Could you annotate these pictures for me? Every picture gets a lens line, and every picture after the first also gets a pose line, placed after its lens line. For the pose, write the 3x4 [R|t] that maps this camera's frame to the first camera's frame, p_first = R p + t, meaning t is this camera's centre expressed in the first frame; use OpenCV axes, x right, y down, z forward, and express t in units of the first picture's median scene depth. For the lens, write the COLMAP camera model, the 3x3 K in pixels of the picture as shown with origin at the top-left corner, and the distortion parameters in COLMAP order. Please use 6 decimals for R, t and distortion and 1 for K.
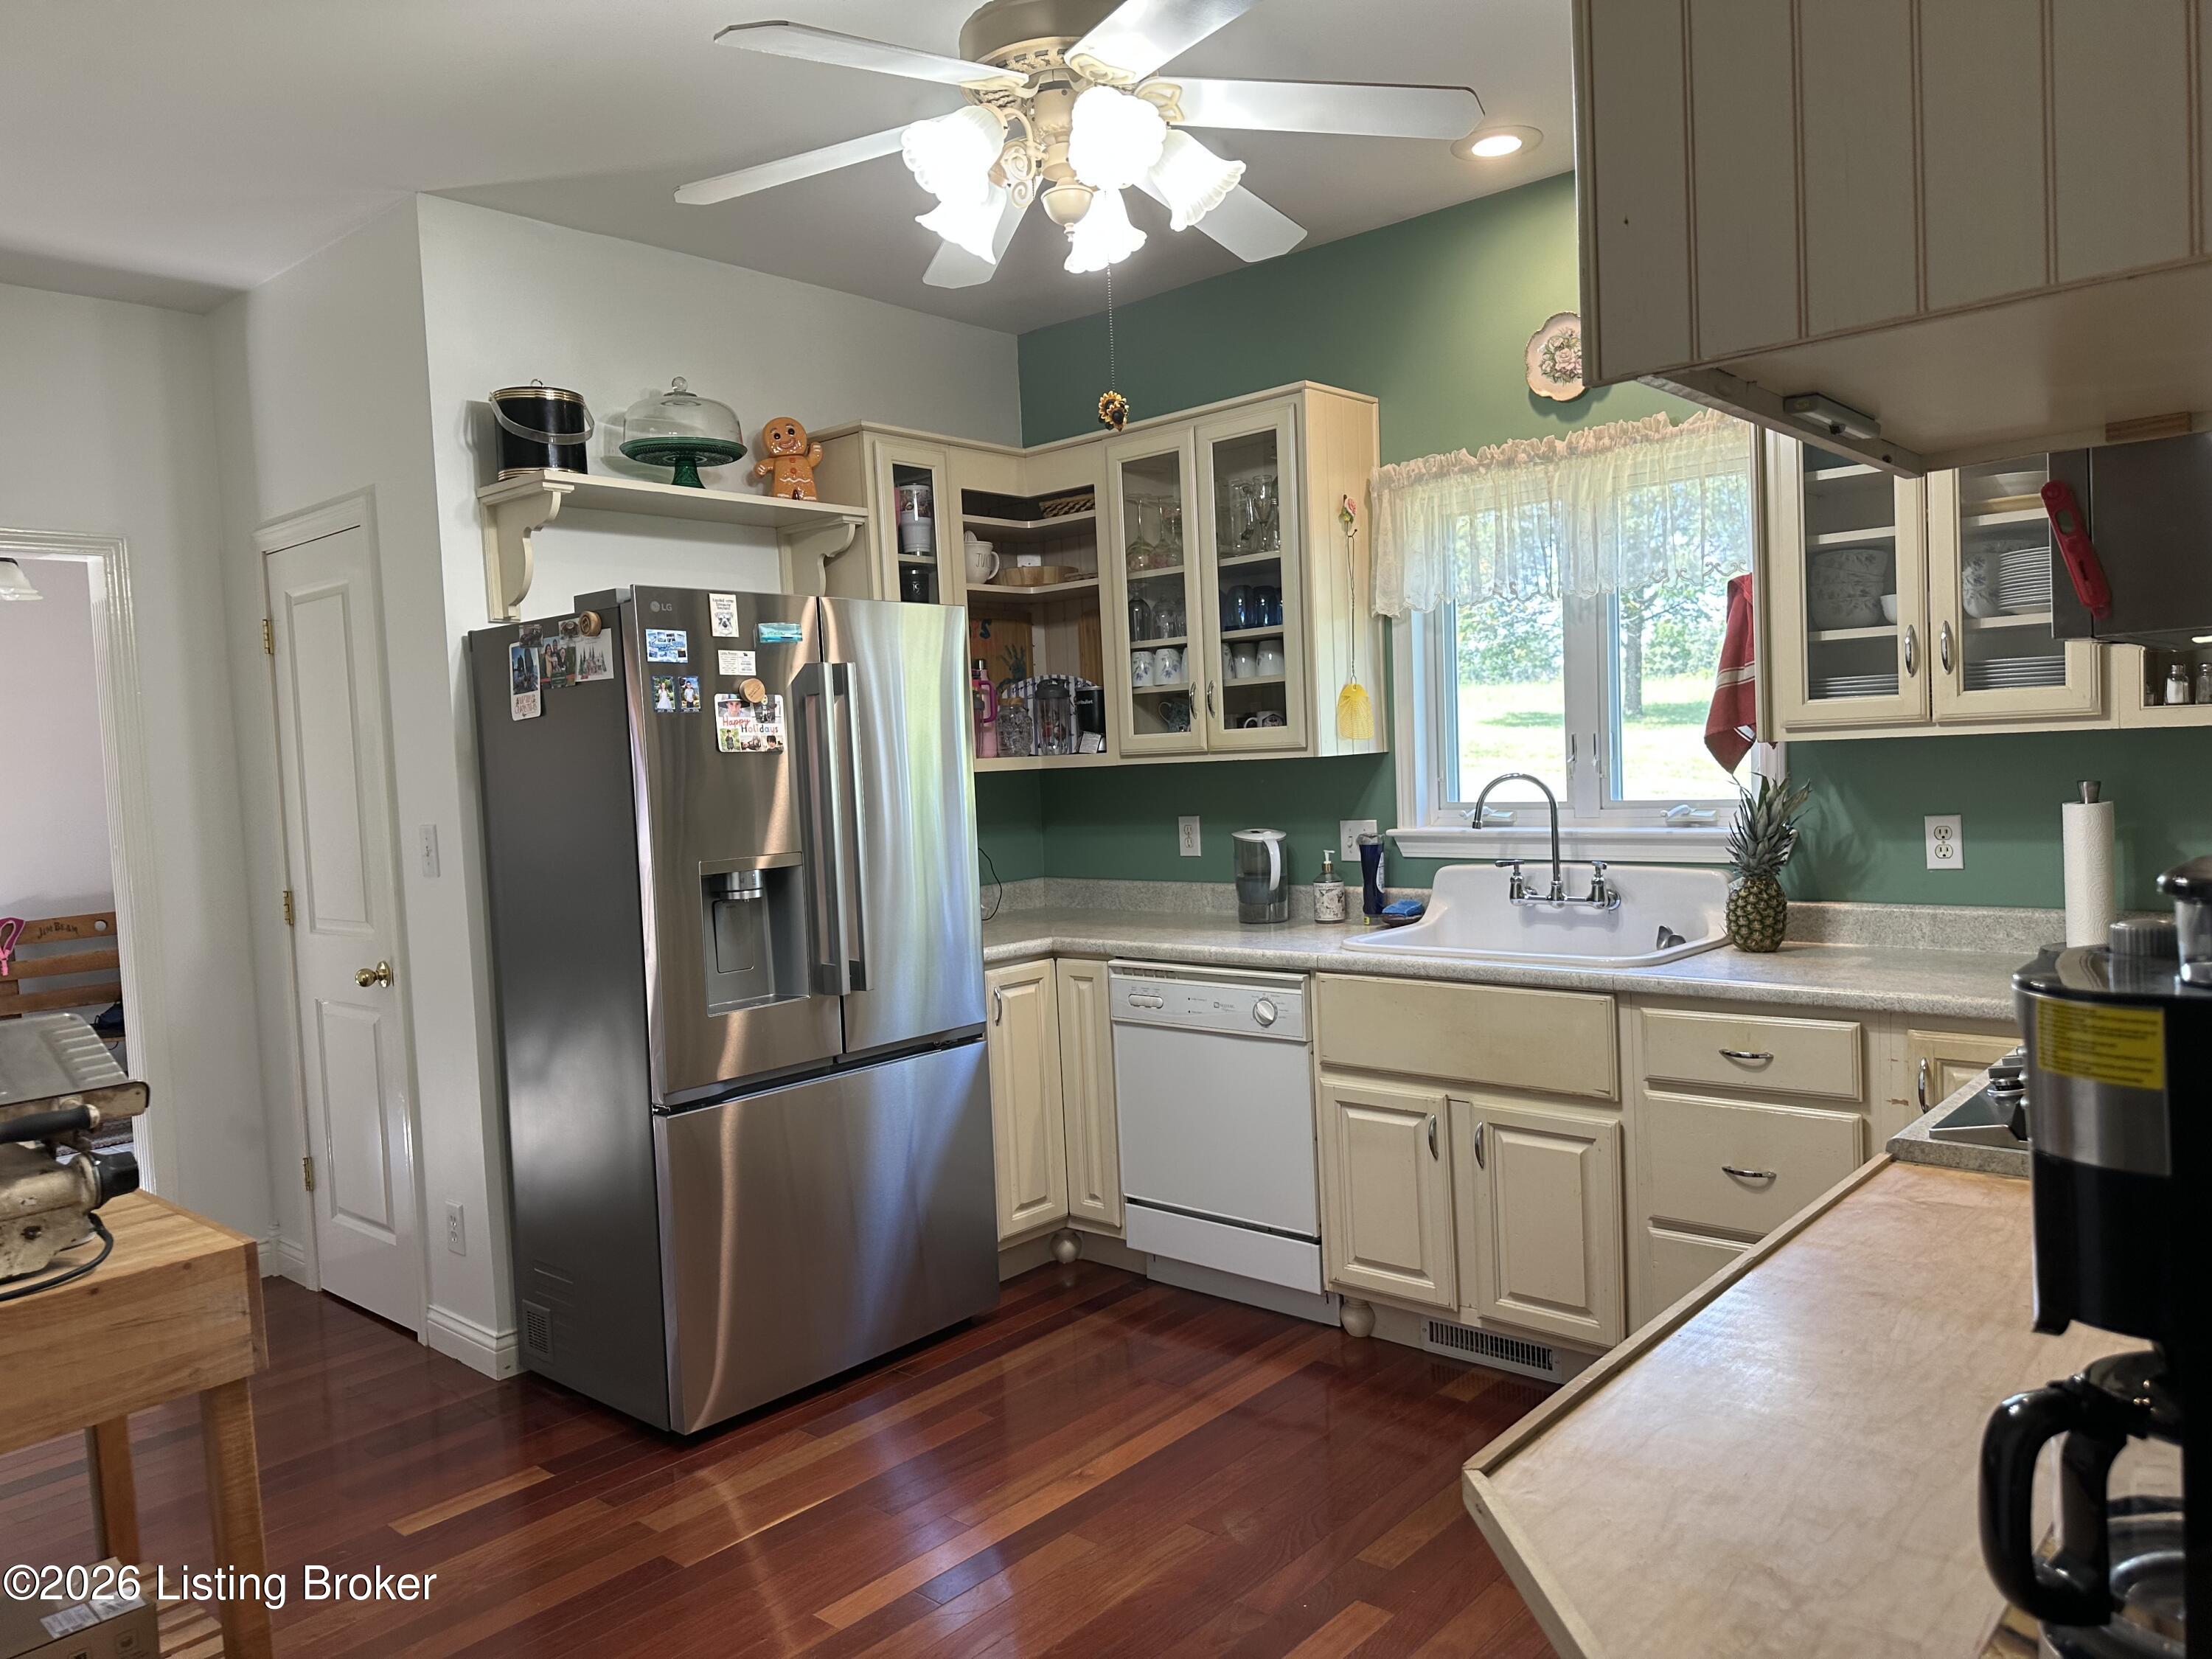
lens RADIAL K [[1539.1, 0, 1096.3], [0, 1539.1, 837.1], [0, 0, 1]] dist [0.053133, -0.031459]
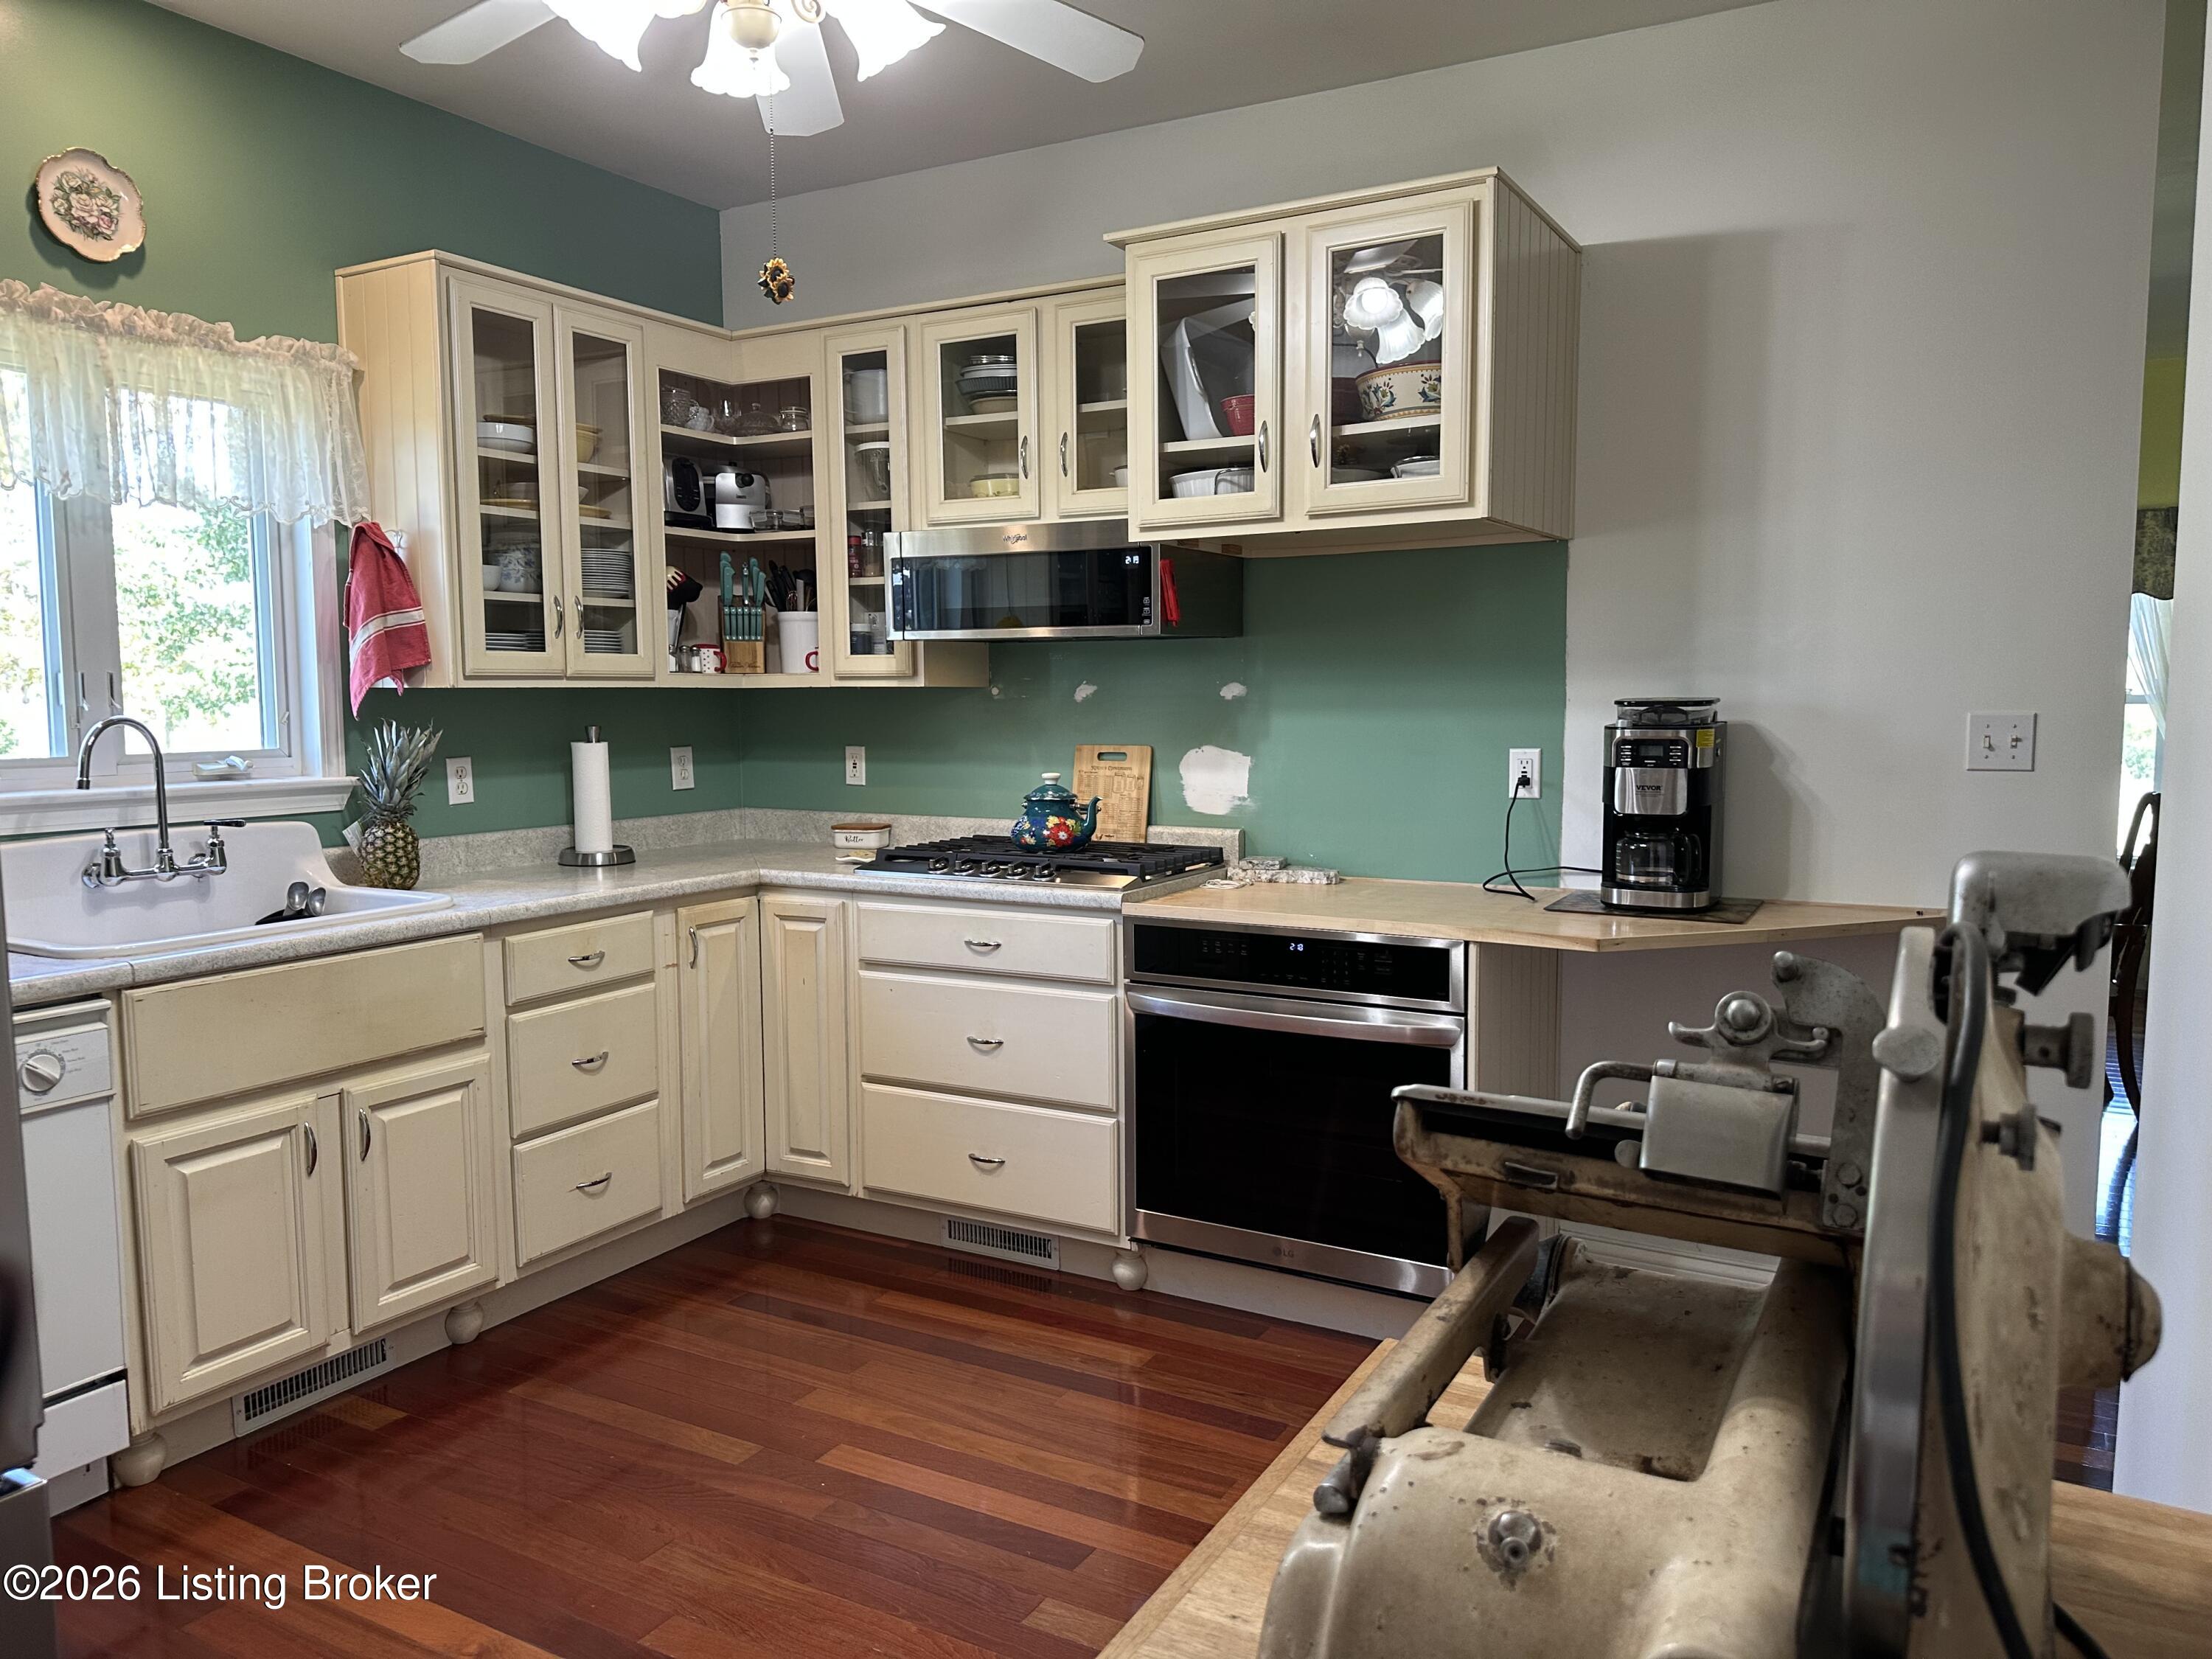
lens RADIAL K [[1539.1, 0, 1100.3], [0, 1539.1, 822.5], [0, 0, 1]] dist [0.053133, -0.031459]
pose [[-0.209083, -0.042867, 0.976958, -0.681897], [0.064377, 0.996268, 0.057492, -0.001718], [-0.975777, 0.074914, -0.205543, 0.742823]]
